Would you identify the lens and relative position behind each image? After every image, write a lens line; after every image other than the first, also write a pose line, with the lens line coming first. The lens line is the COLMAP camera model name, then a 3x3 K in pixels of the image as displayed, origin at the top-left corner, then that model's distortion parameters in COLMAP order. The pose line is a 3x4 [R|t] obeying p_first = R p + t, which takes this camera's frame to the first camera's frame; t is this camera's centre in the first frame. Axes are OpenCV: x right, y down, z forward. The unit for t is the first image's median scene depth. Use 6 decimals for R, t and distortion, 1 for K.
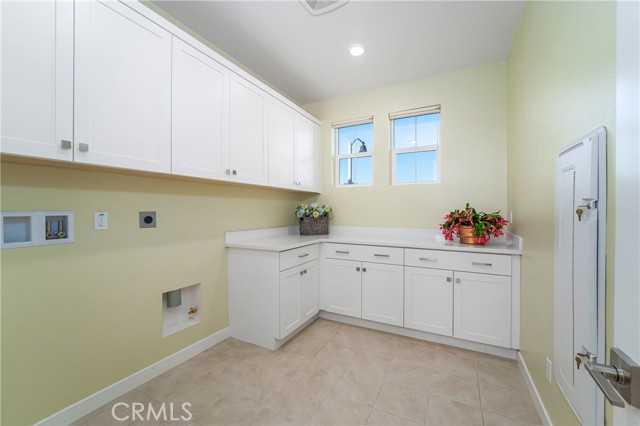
lens RADIAL K [[258.8, 0, 319.9], [0, 258.8, 211.8], [0, 0, 1]] dist [0.000818, 0.000066]
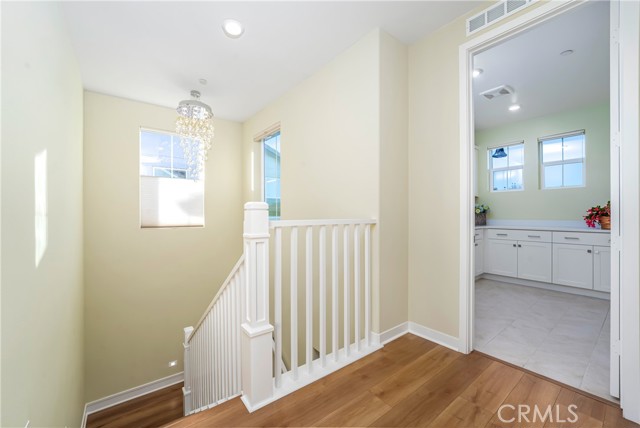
lens RADIAL K [[262.3, 0, 321.2], [0, 262.3, 216.0], [0, 0, 1]] dist [-0.001703, -0.000007]
pose [[0.916323, -0.006924, -0.400380, -0.289700], [0.008850, 0.999956, 0.002961, 0.029932], [0.400342, -0.006257, 0.916344, -0.917238]]
